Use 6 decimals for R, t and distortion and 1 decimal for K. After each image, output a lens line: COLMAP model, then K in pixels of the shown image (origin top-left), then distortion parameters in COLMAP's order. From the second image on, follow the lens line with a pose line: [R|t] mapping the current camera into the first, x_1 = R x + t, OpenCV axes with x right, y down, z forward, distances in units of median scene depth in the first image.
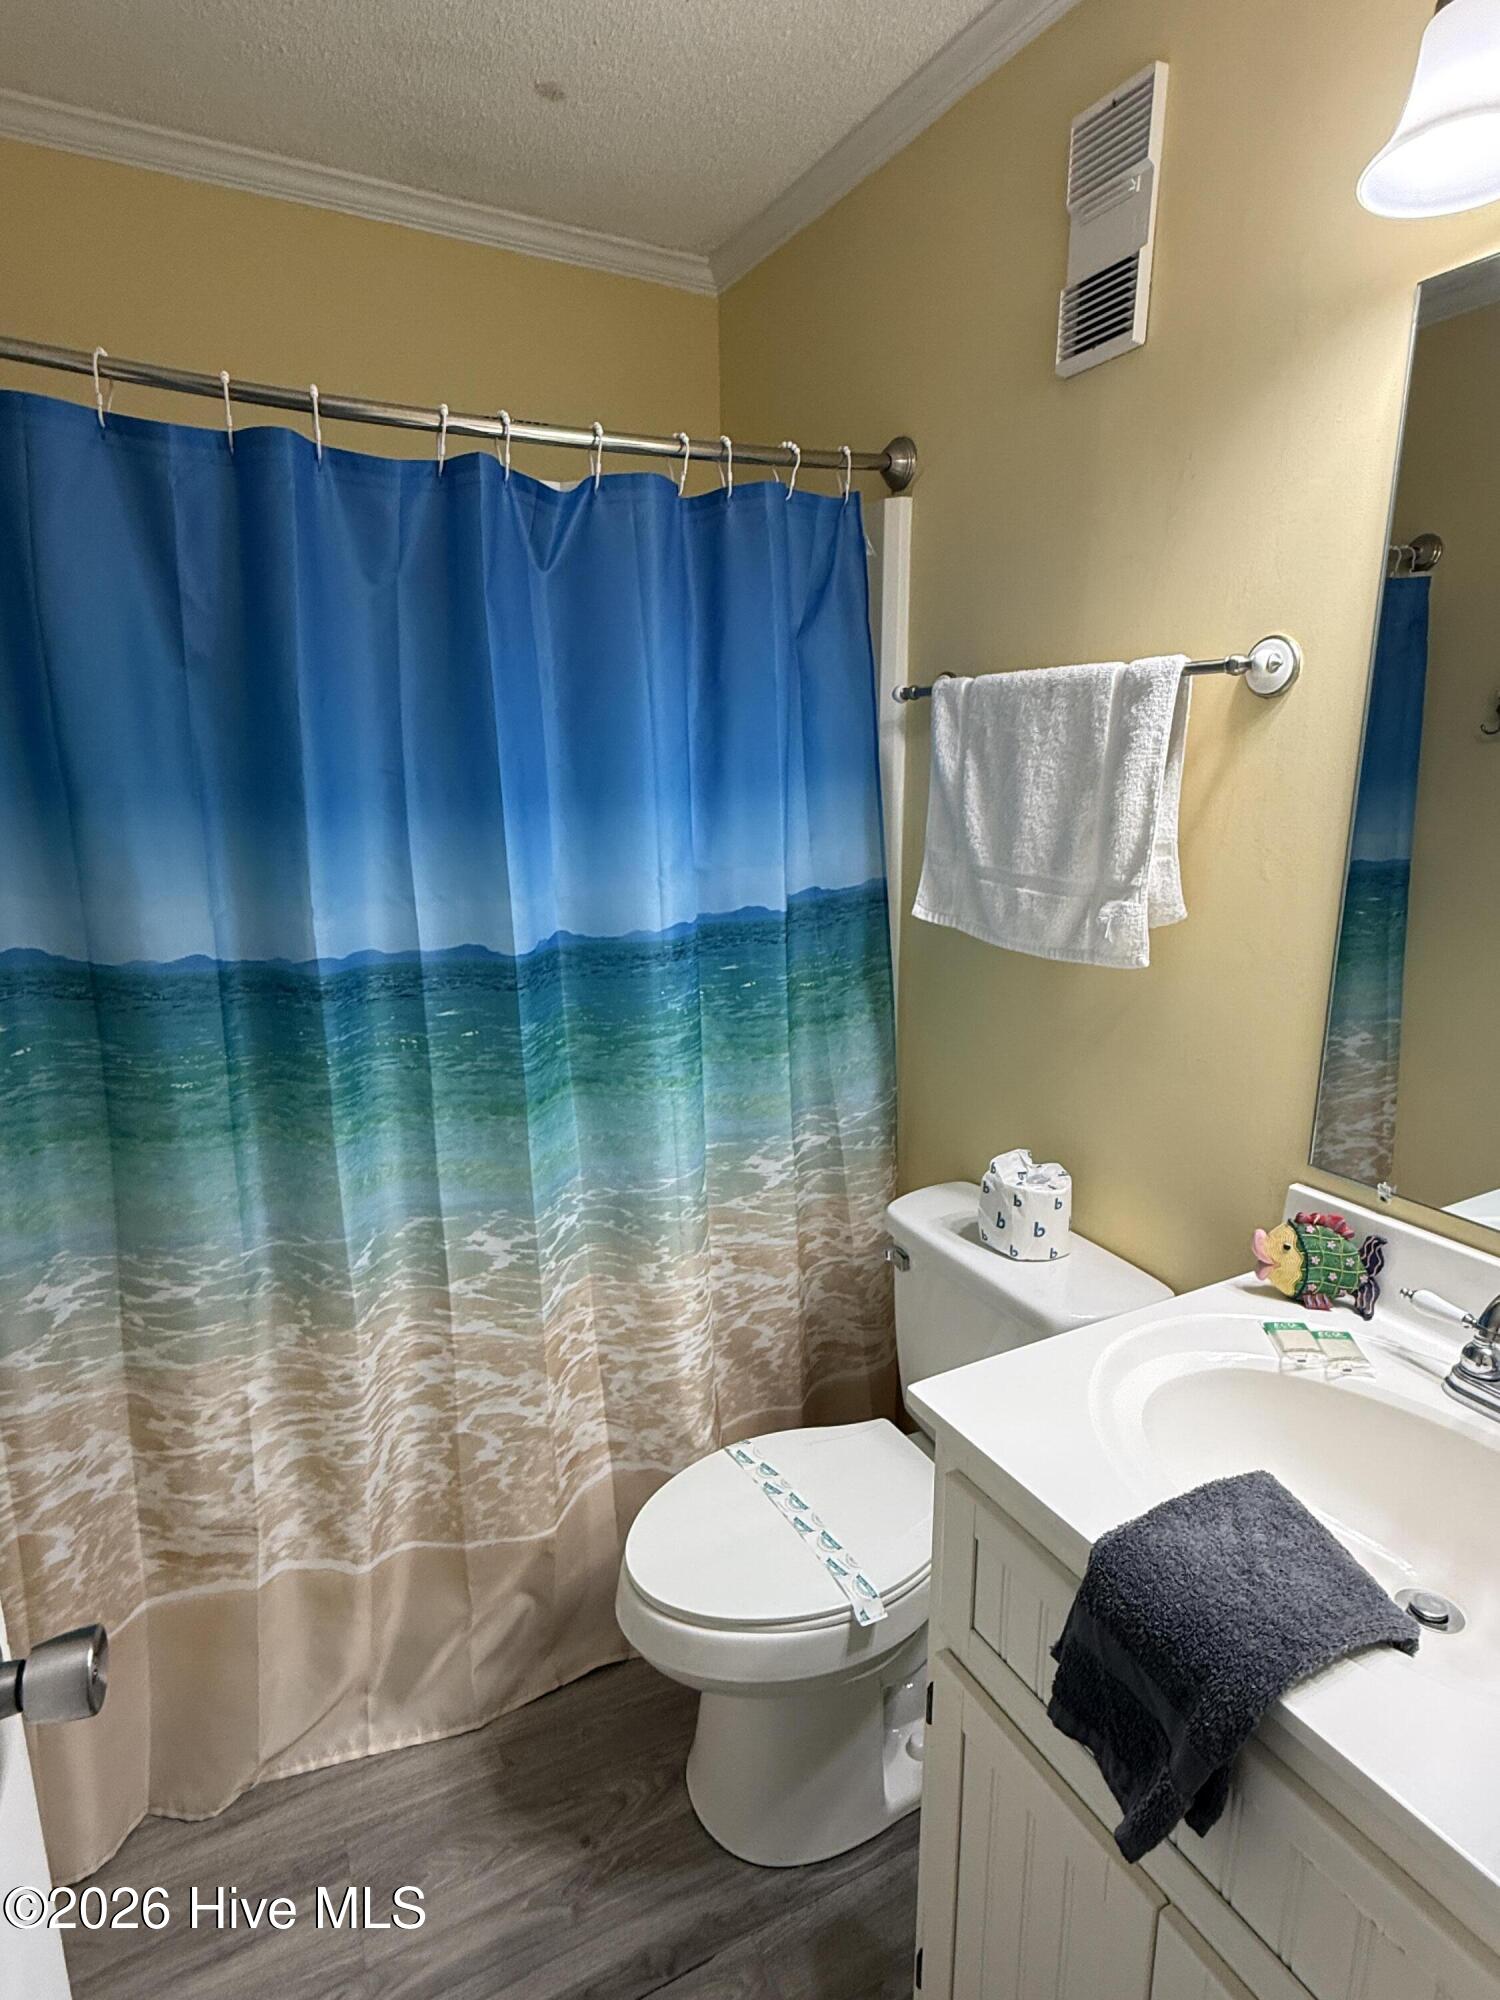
lens RADIAL K [[1076.1, 0, 750.0], [0, 1076.1, 1000.0], [0, 0, 1]] dist [-0.001994, -0.000130]
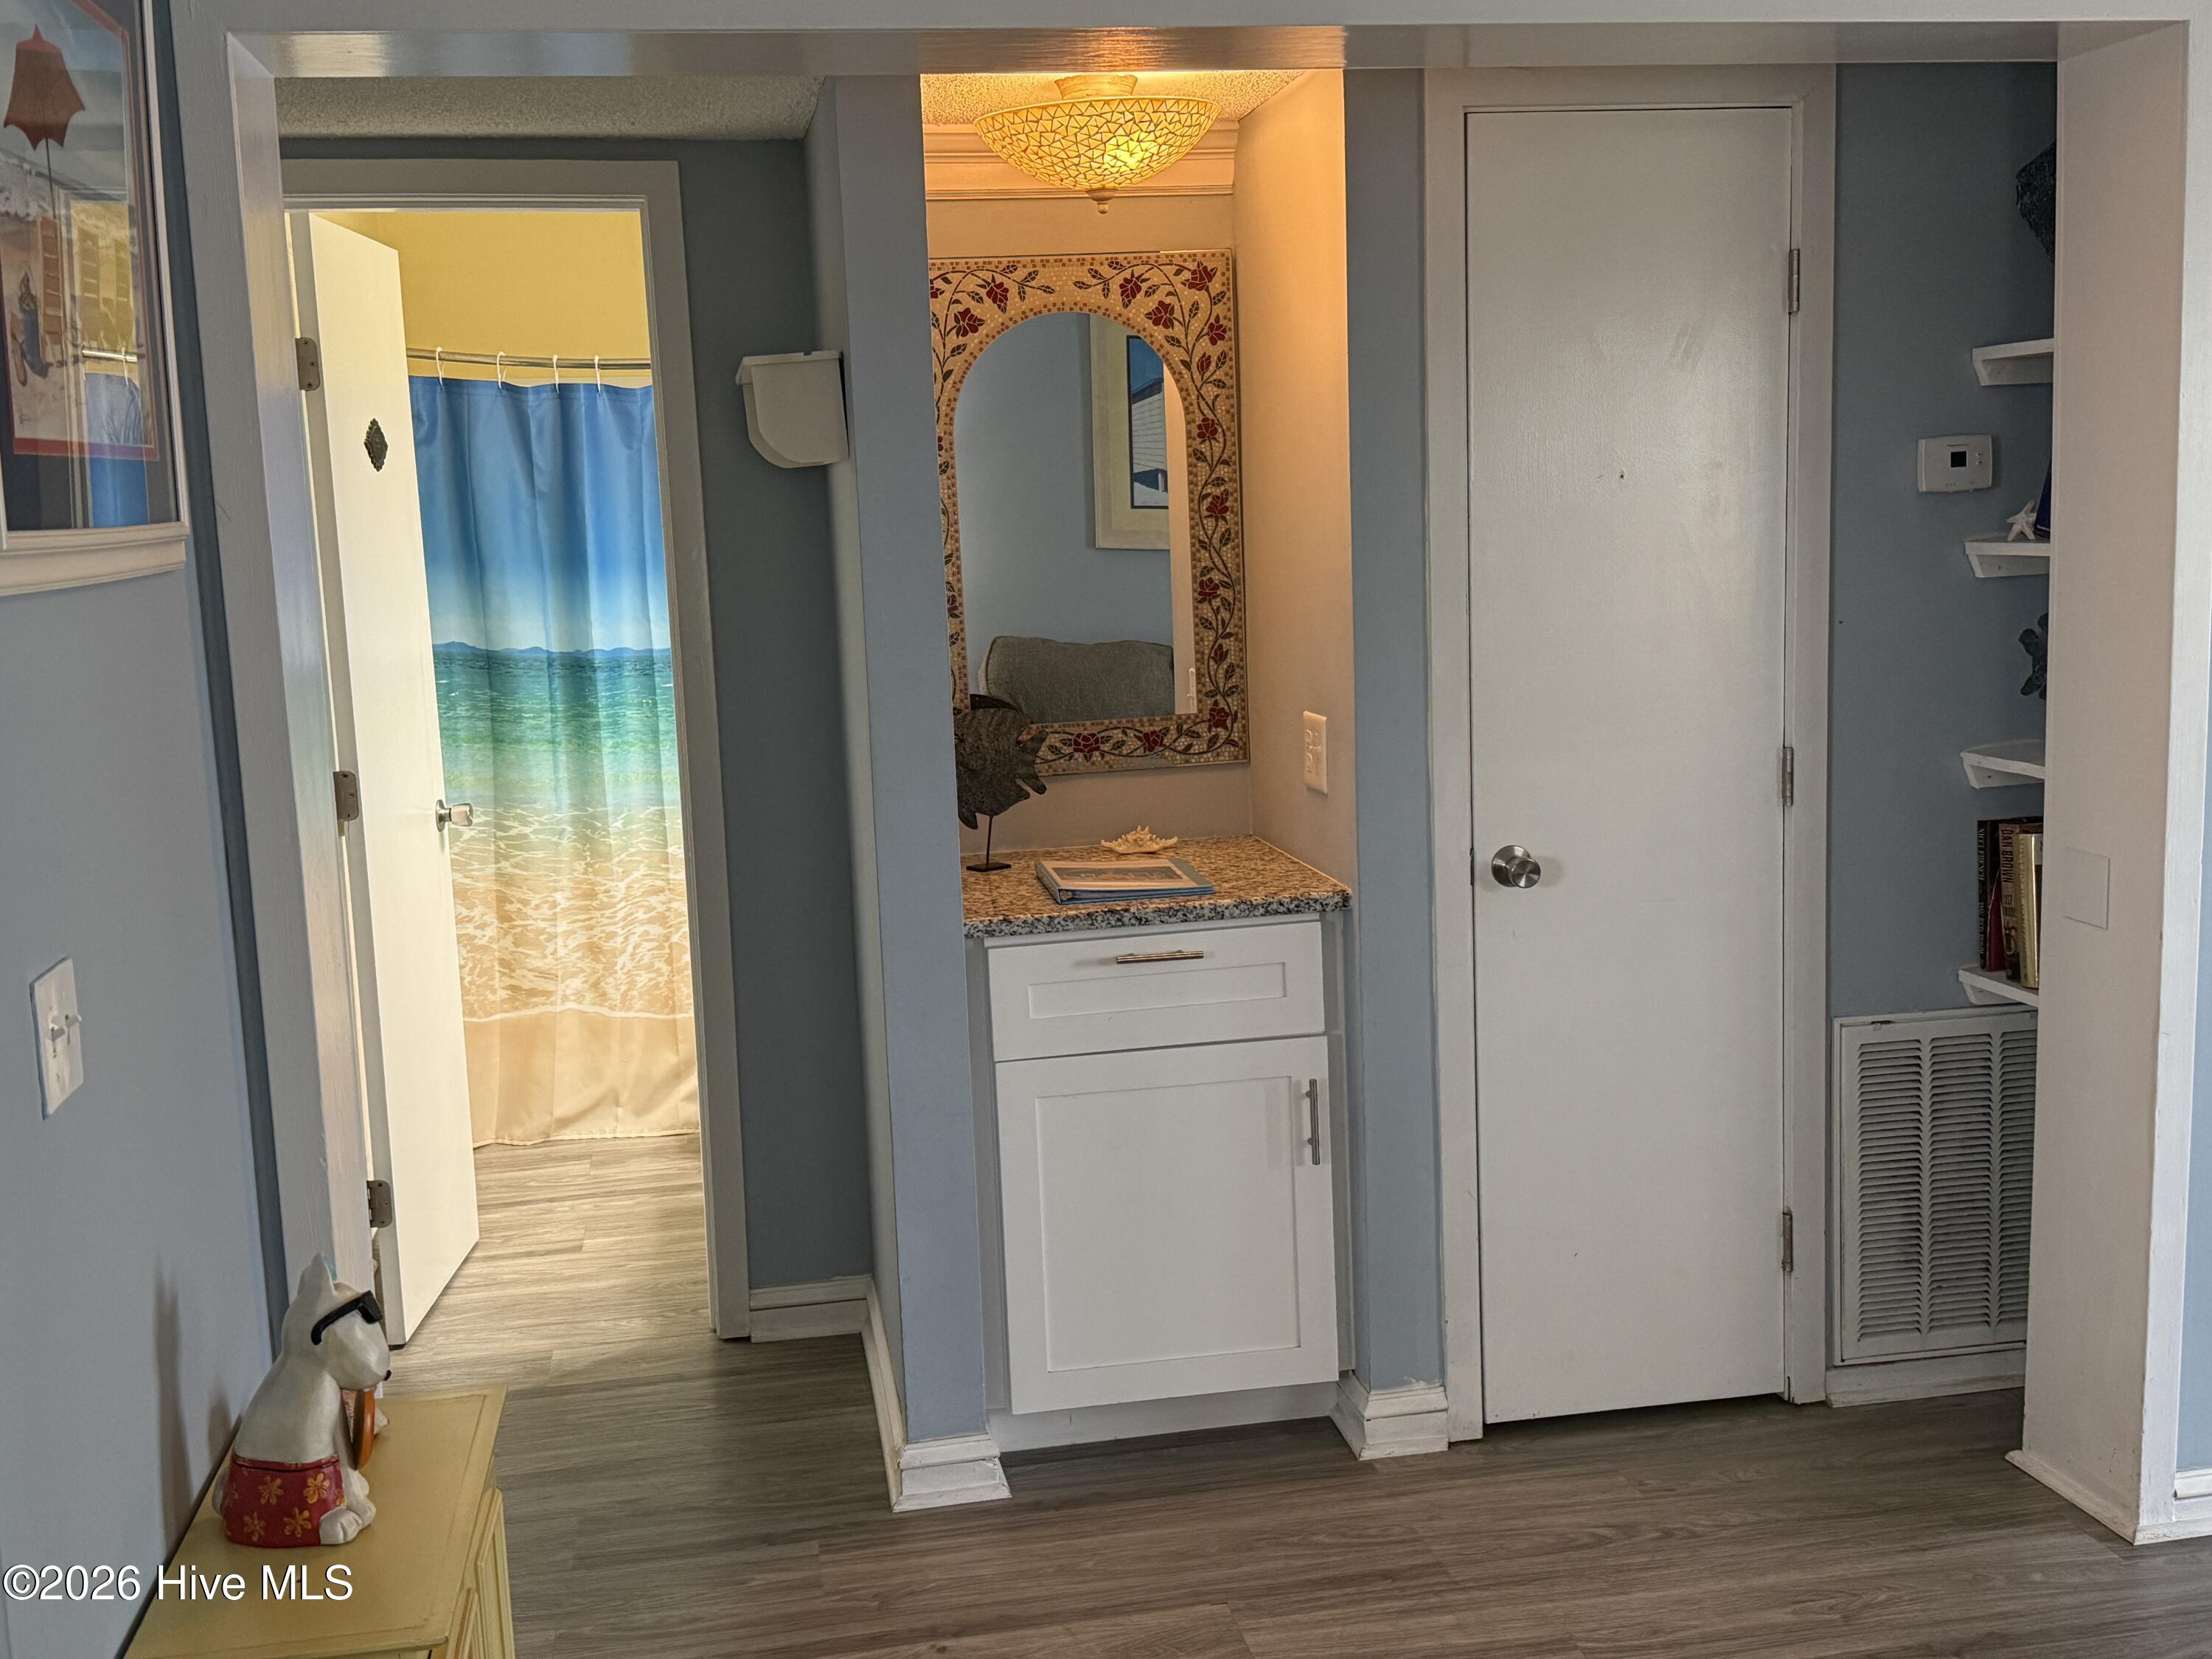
lens RADIAL K [[2344.7, 0, 1110.1], [0, 2344.7, 843.4], [0, 0, 1]] dist [0.101877, -0.015603]
pose [[0.951979, 0.011039, -0.305963, 1.624205], [-0.029762, 0.997953, -0.056597, 0.479019], [0.304712, 0.062986, 0.950360, -2.473512]]
